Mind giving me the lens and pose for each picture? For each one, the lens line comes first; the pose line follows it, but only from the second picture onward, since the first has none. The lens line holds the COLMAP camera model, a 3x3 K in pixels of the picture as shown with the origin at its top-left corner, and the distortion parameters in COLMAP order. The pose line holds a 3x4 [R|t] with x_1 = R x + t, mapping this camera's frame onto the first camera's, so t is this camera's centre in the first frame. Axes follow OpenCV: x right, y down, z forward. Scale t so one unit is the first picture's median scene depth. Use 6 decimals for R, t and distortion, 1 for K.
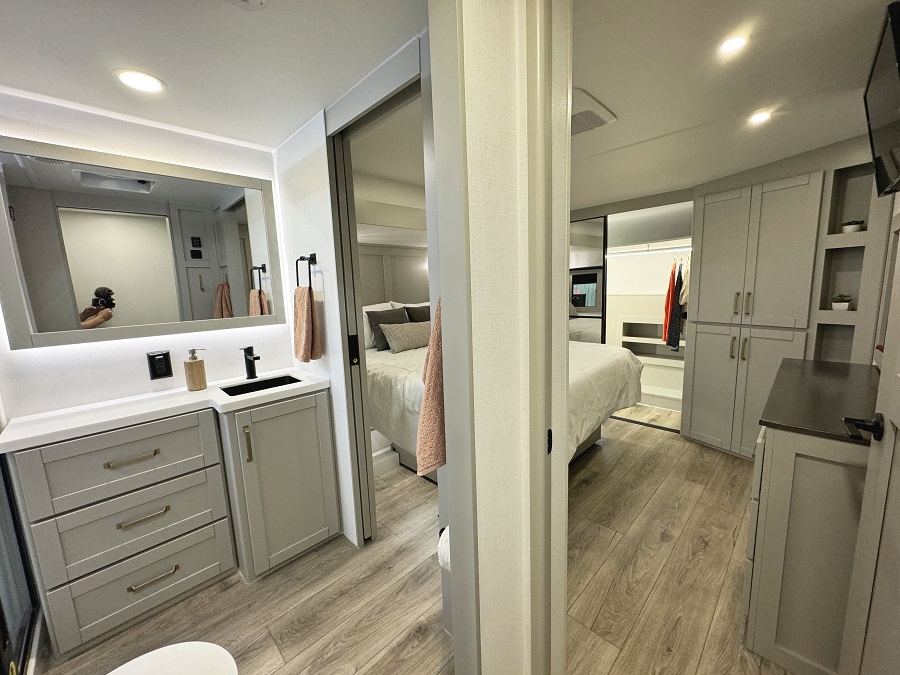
lens RADIAL K [[360.5, 0, 448.4], [0, 360.5, 336.1], [0, 0, 1]] dist [0.000891, 0.000055]
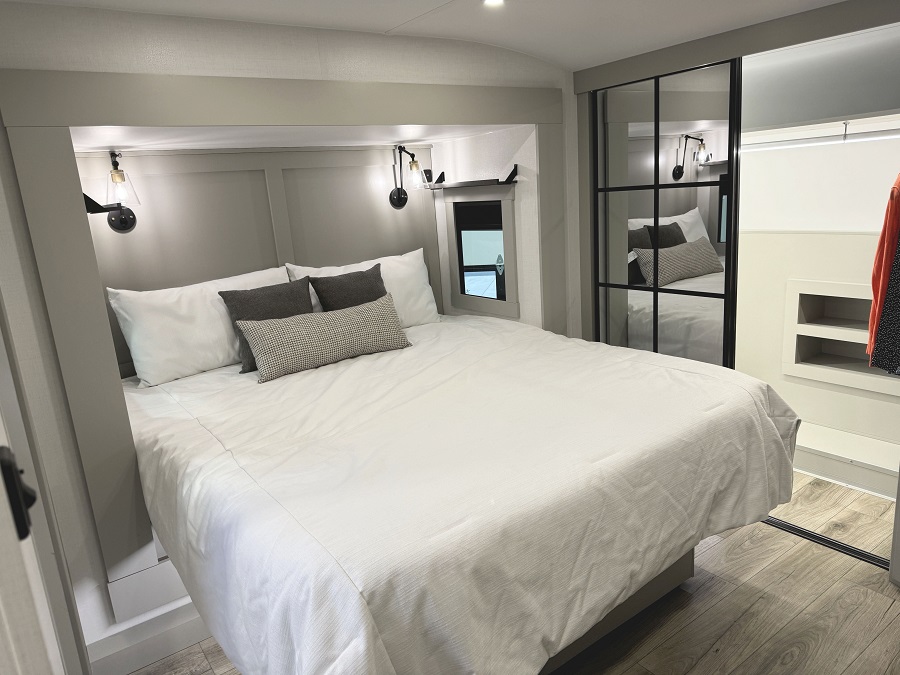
lens RADIAL K [[633.2, 0, 449.9], [0, 633.2, 339.3], [0, 0, 1]] dist [0.066102, -0.071645]
pose [[0.988726, 0.000606, -0.149732, 0.227614], [0.014534, 0.994882, 0.099996, -0.090548], [0.149026, -0.101045, 0.983657, 0.183369]]
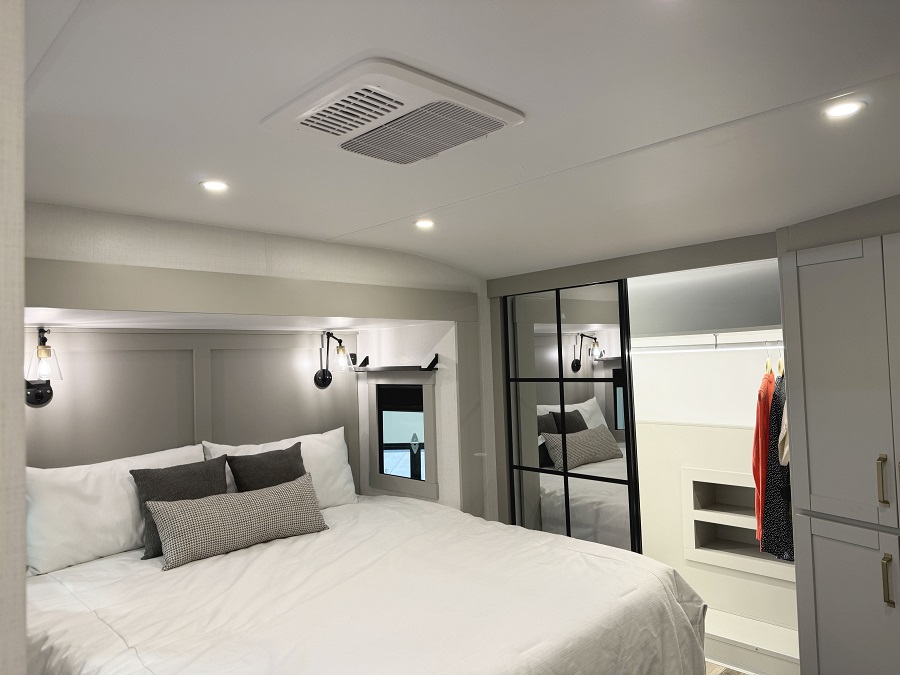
lens RADIAL K [[633.2, 0, 449.9], [0, 633.2, 339.3], [0, 0, 1]] dist [0.066102, -0.071645]
pose [[0.999948, 0.005233, -0.008719, 0.211544], [-0.006681, 0.984476, -0.175391, -0.097088], [0.007666, 0.175440, 0.984460, 0.139043]]
